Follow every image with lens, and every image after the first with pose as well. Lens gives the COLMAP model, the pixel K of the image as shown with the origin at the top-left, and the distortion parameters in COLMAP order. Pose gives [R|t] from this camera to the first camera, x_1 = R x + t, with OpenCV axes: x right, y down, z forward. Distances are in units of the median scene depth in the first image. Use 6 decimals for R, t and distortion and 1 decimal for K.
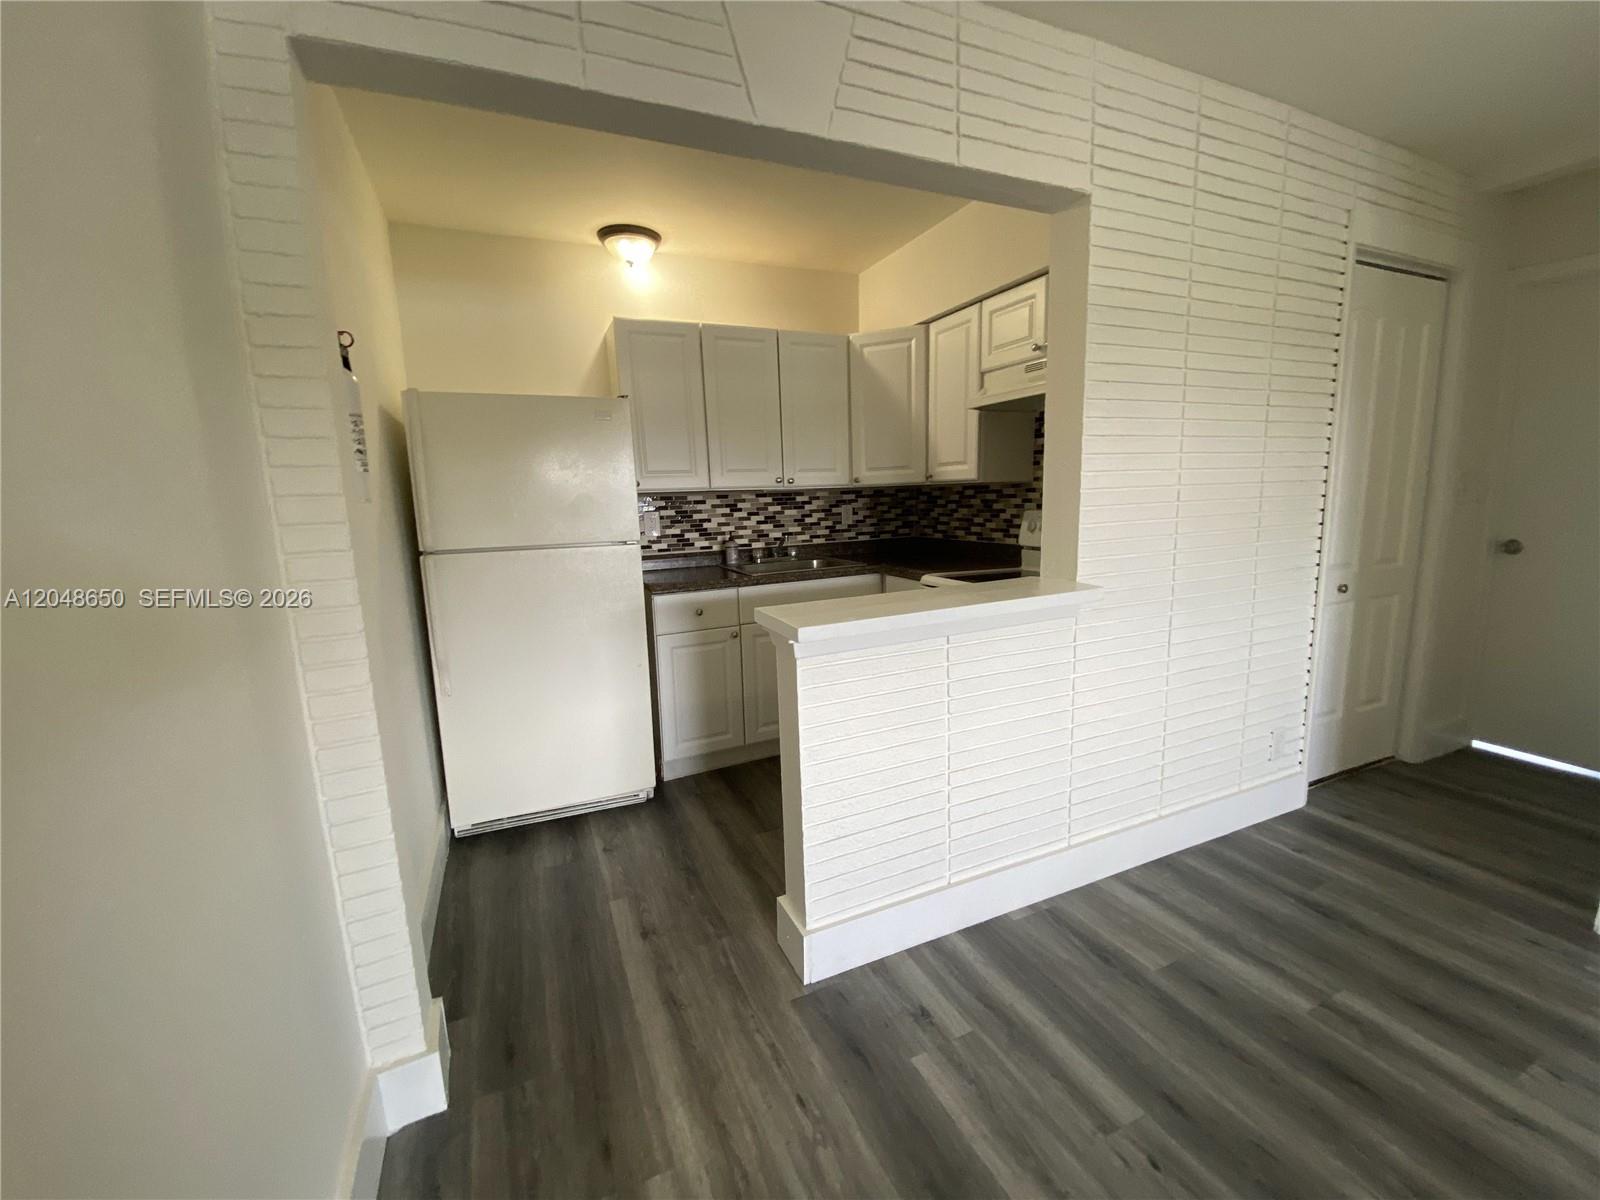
lens RADIAL K [[647.5, 0, 808.2], [0, 647.5, 595.0], [0, 0, 1]] dist [0.006904, -0.013563]
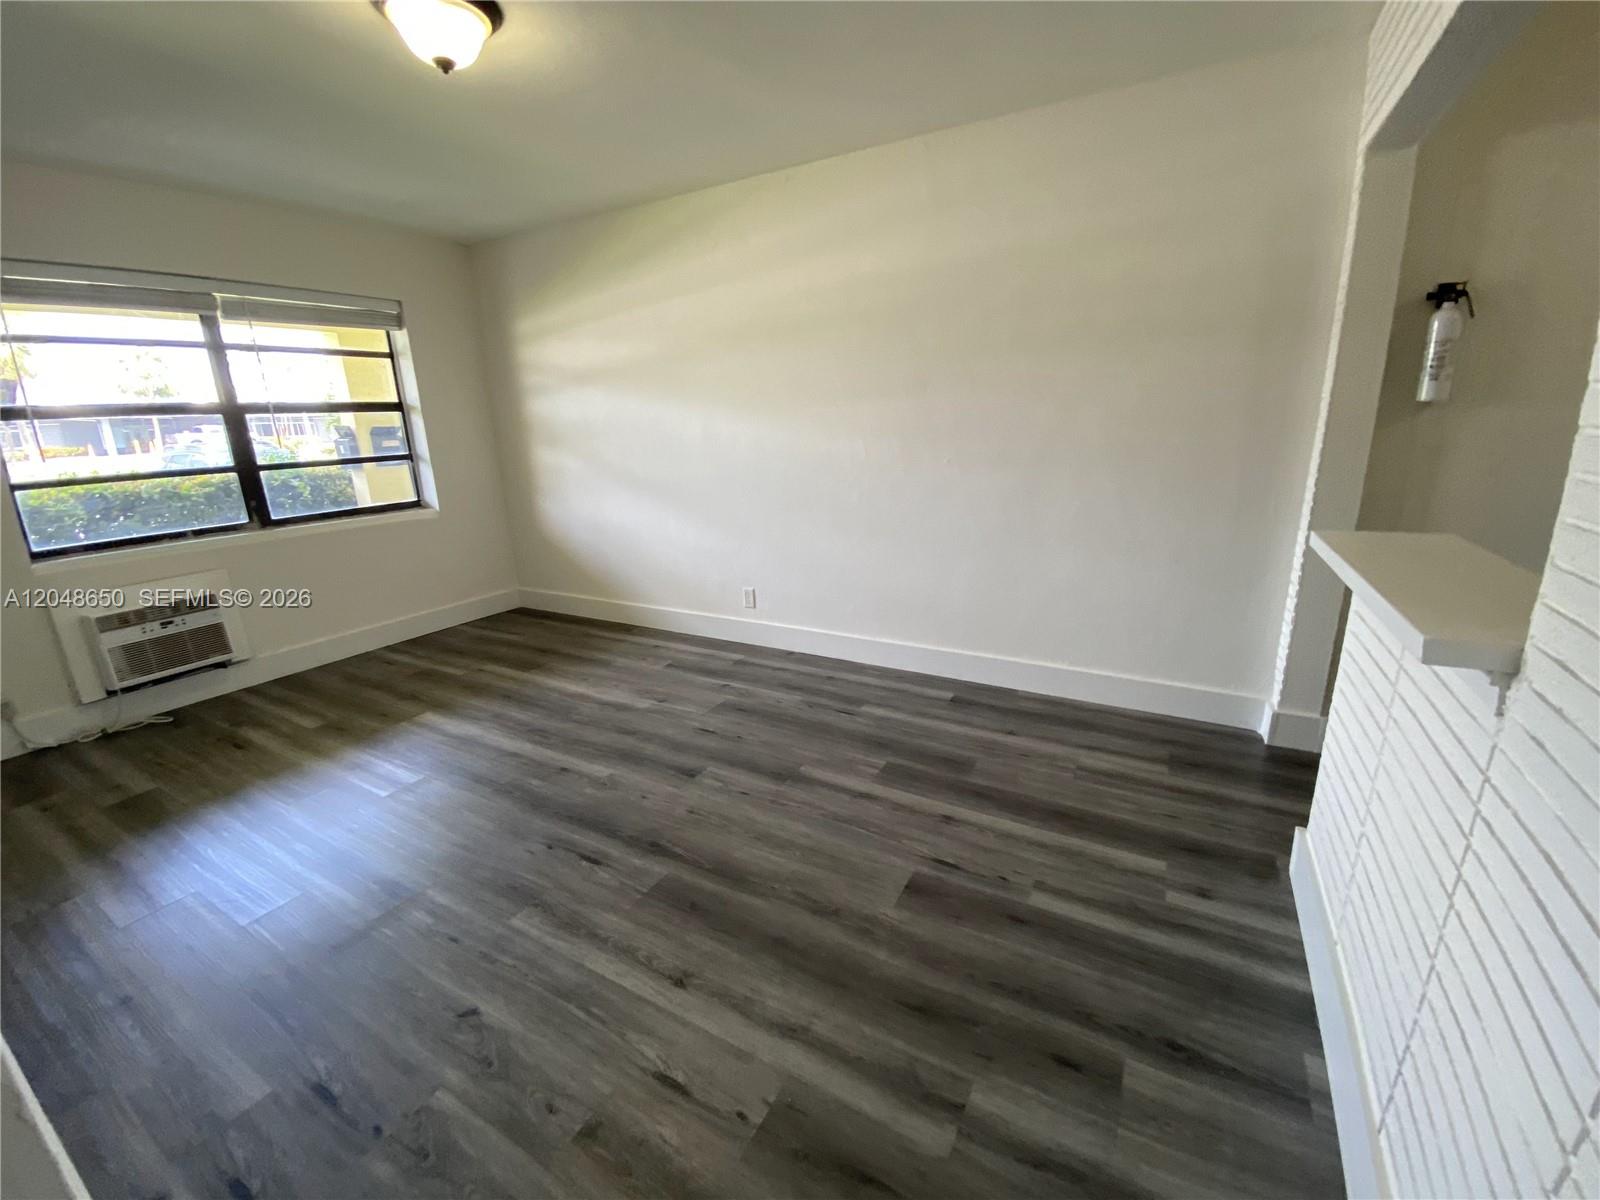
lens RADIAL K [[647.5, 0, 814.2], [0, 647.5, 599.6], [0, 0, 1]] dist [0.006904, -0.013563]
pose [[-0.800605, 0.206081, -0.562638, 0.676594], [-0.048123, 0.913848, 0.403196, -0.130417], [0.597257, 0.349876, -0.721714, 0.668522]]
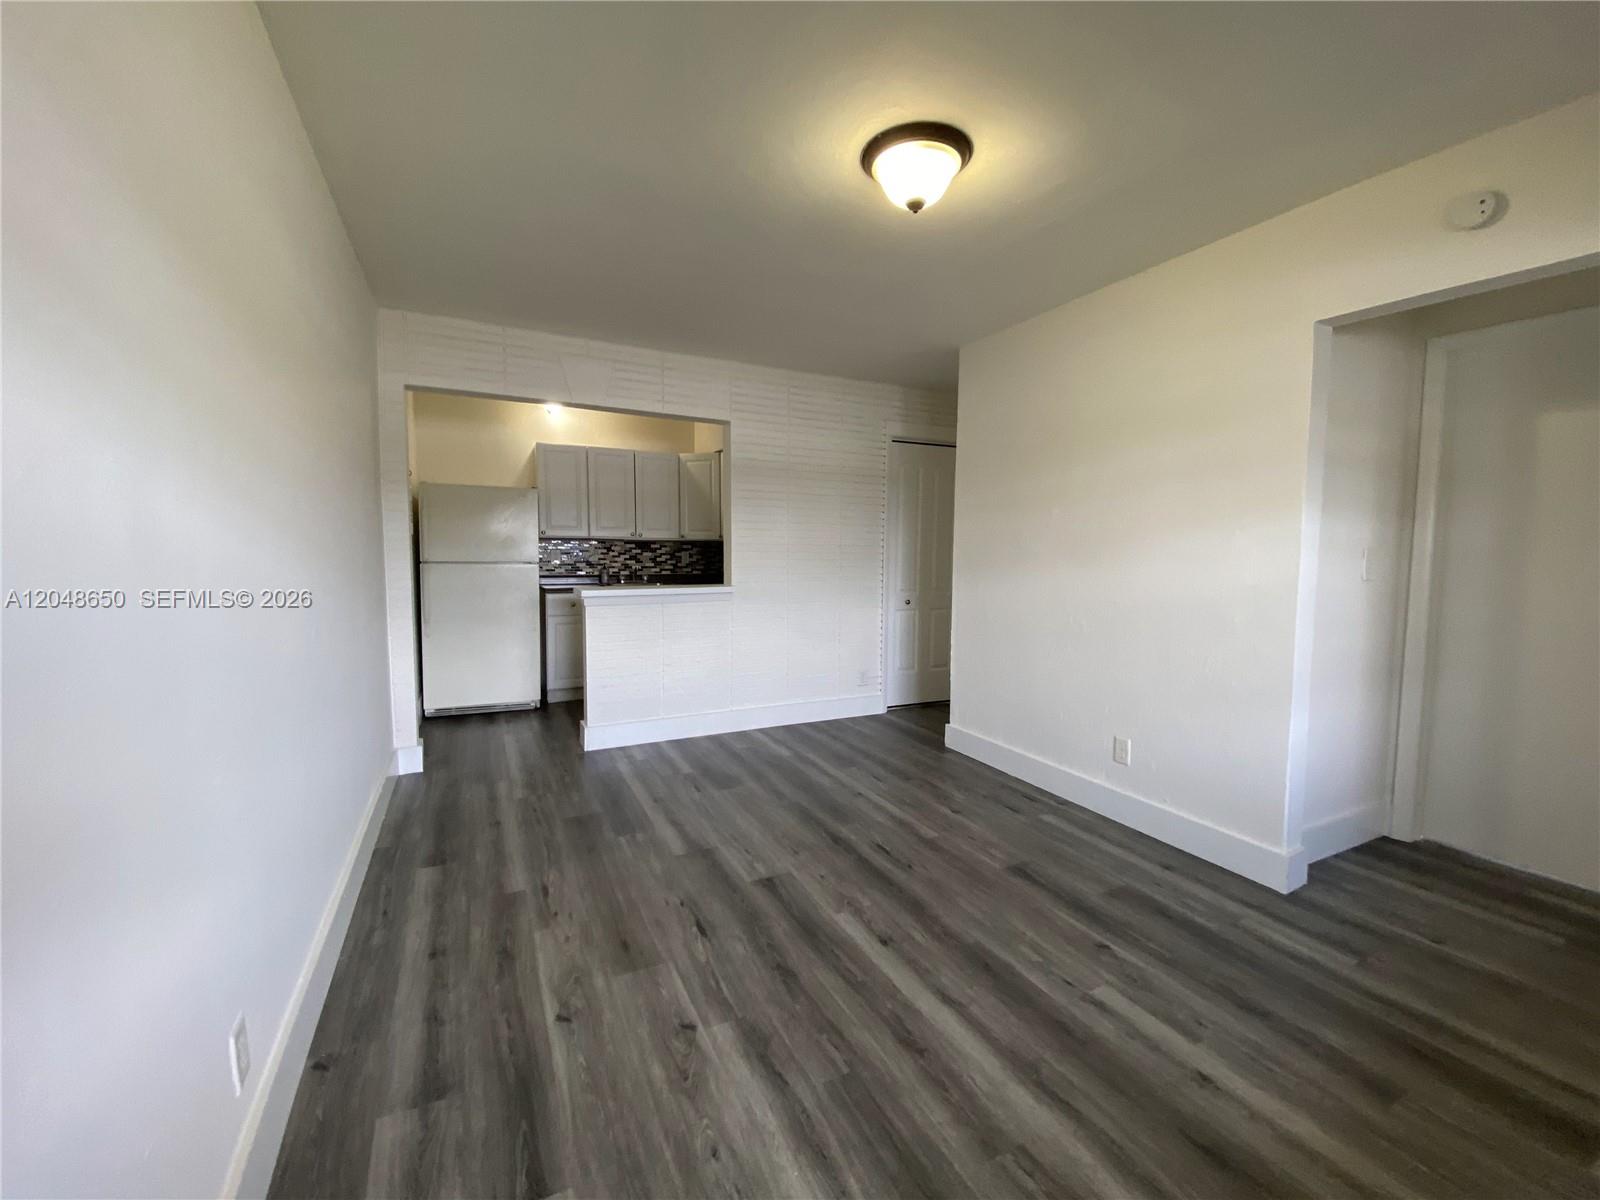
lens RADIAL K [[647.5, 0, 813.4], [0, 647.5, 589.7], [0, 0, 1]] dist [0.006904, -0.013563]
pose [[0.997521, 0.038487, 0.058906, 0.372794], [-0.032546, 0.994586, -0.098686, 0.136466], [-0.062385, 0.096524, 0.993374, -0.798075]]
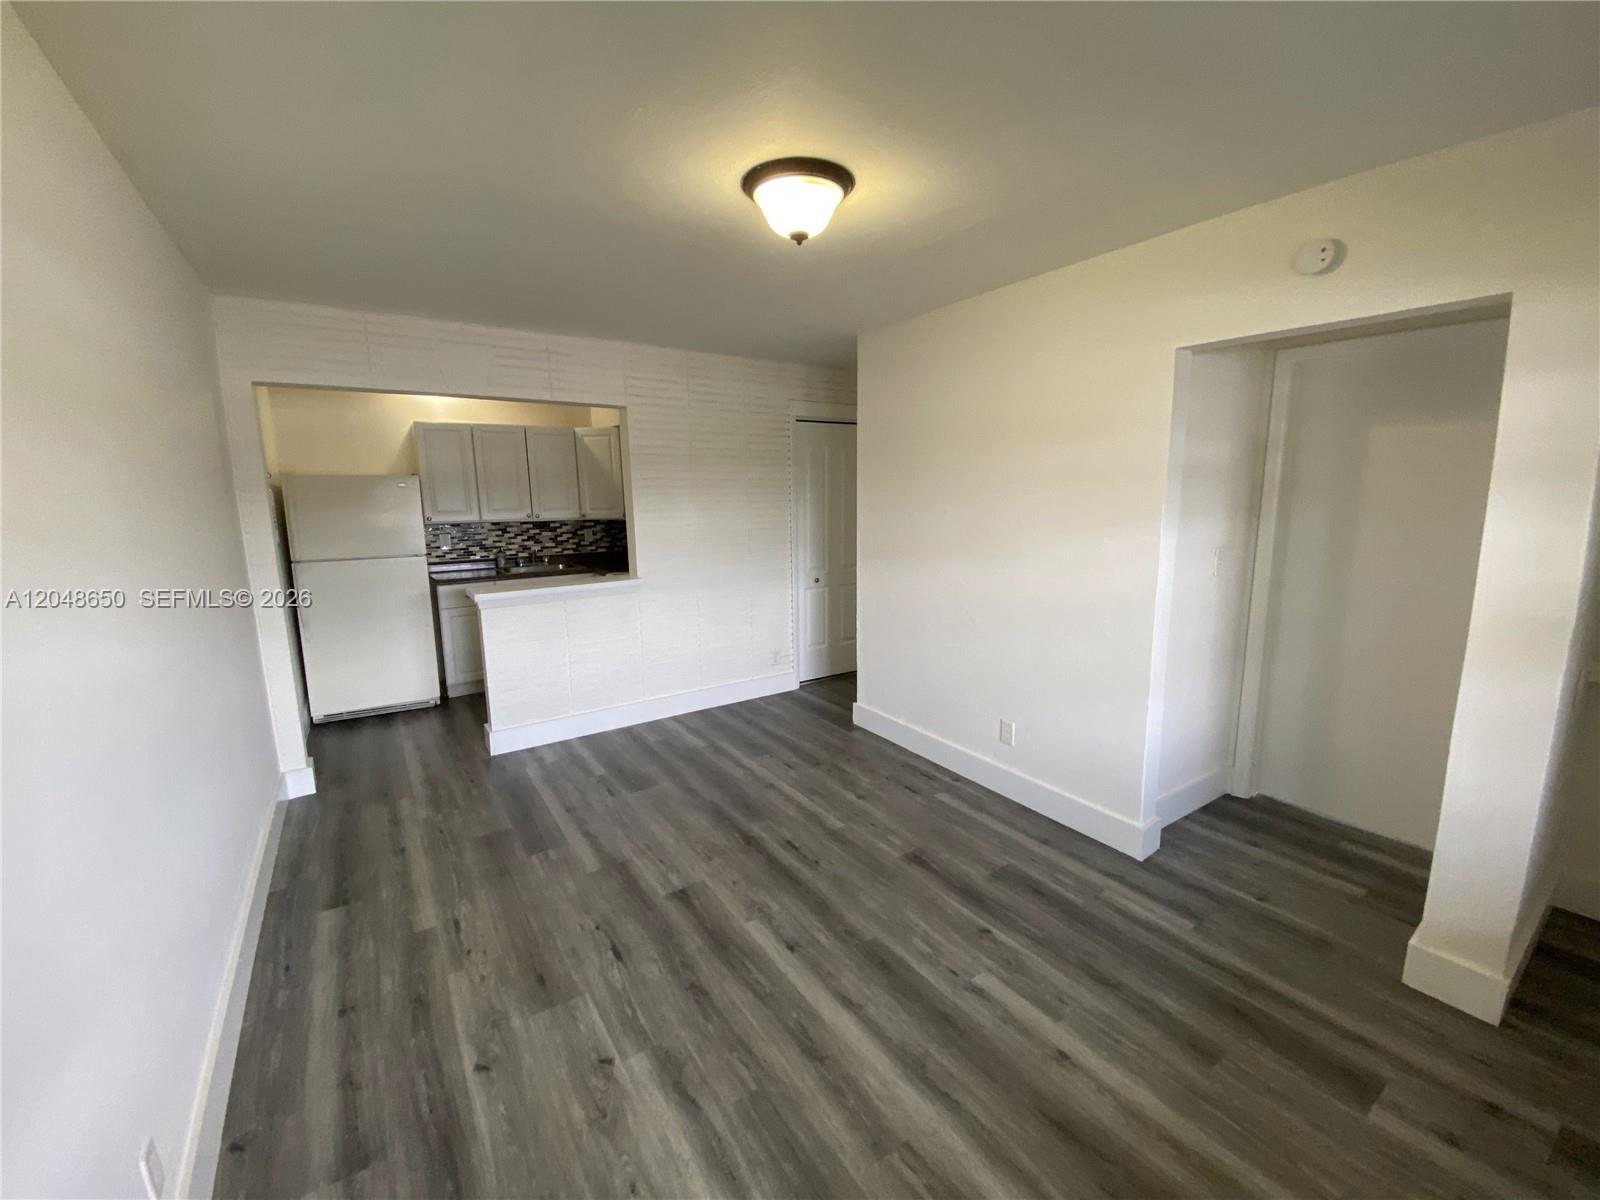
lens RADIAL K [[647.5, 0, 812.7], [0, 647.5, 590.6], [0, 0, 1]] dist [0.006904, -0.013563]
pose [[0.982662, -0.007243, 0.185266, 0.392344], [0.008643, 0.999940, -0.006749, 0.032306], [-0.185206, 0.008233, 0.982665, -0.822145]]
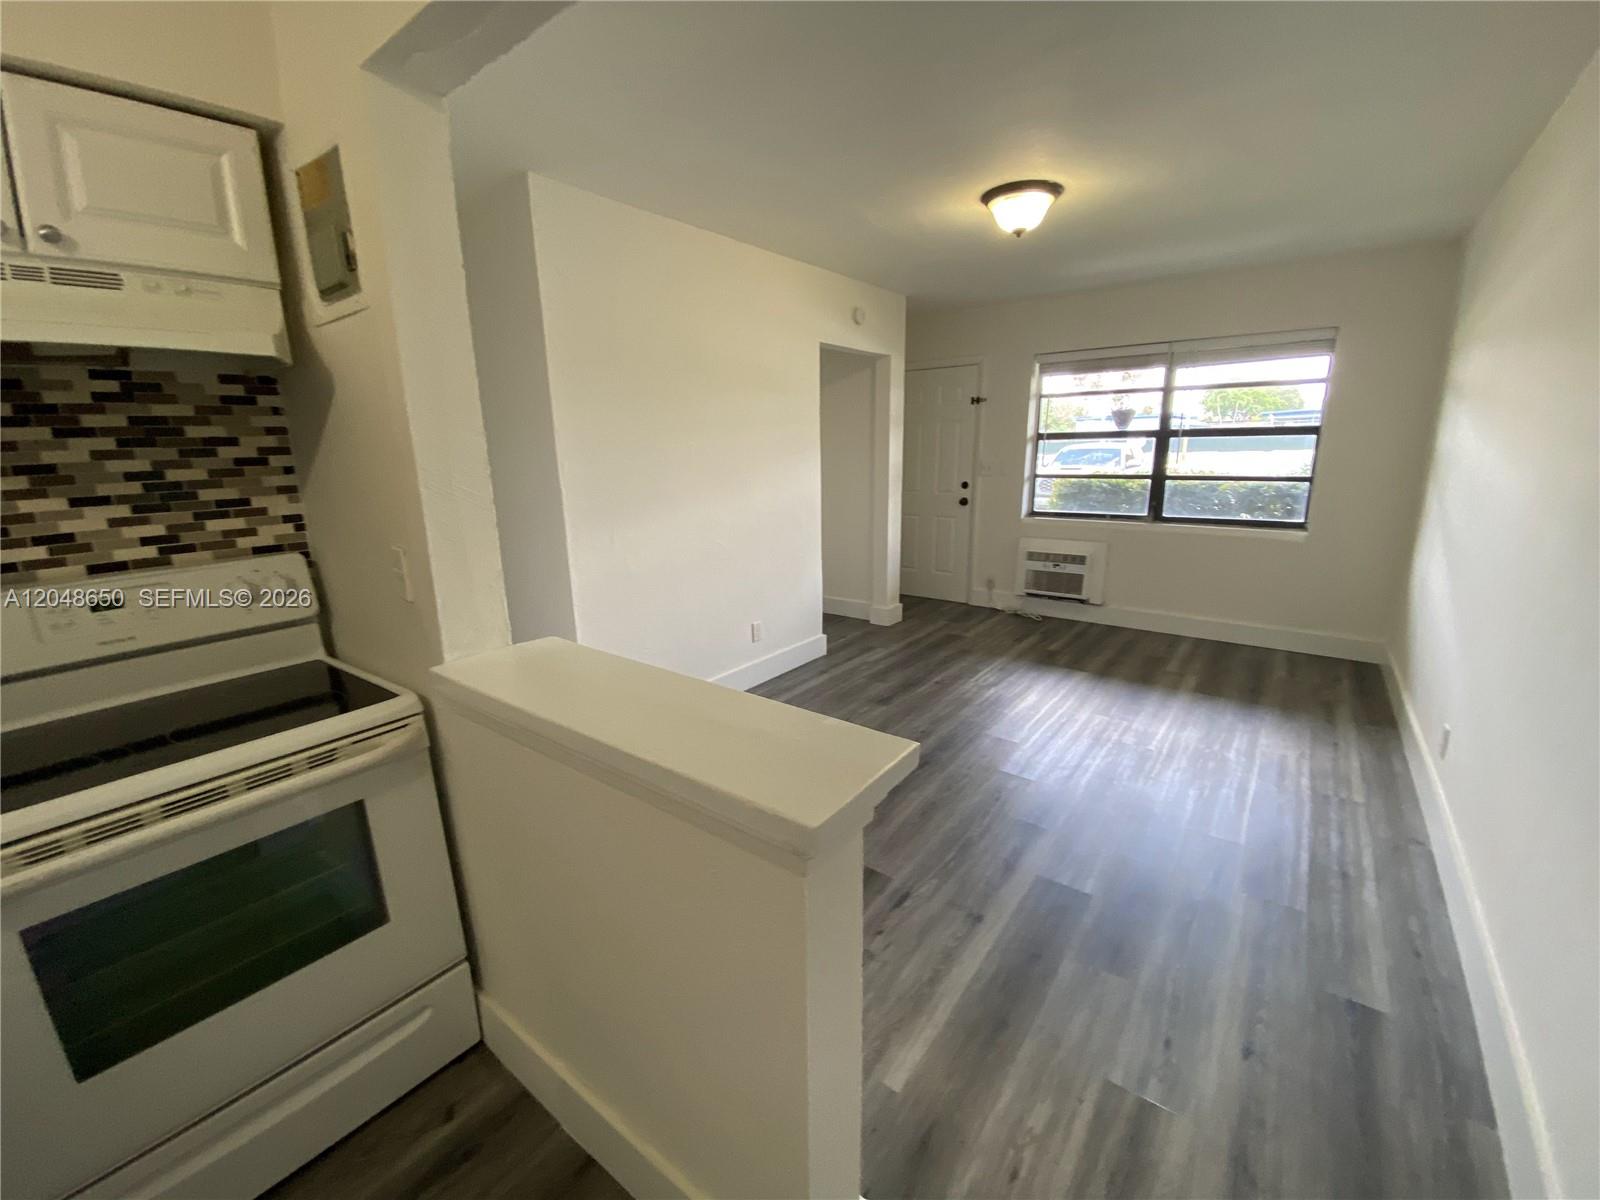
lens RADIAL K [[647.5, 0, 789.0], [0, 647.5, 605.0], [0, 0, 1]] dist [0.006904, -0.013563]
pose [[-0.465365, -0.180310, 0.866559, -0.241952], [0.170145, 0.942549, 0.287494, -0.146303], [-0.868612, 0.281230, -0.407950, 0.668968]]
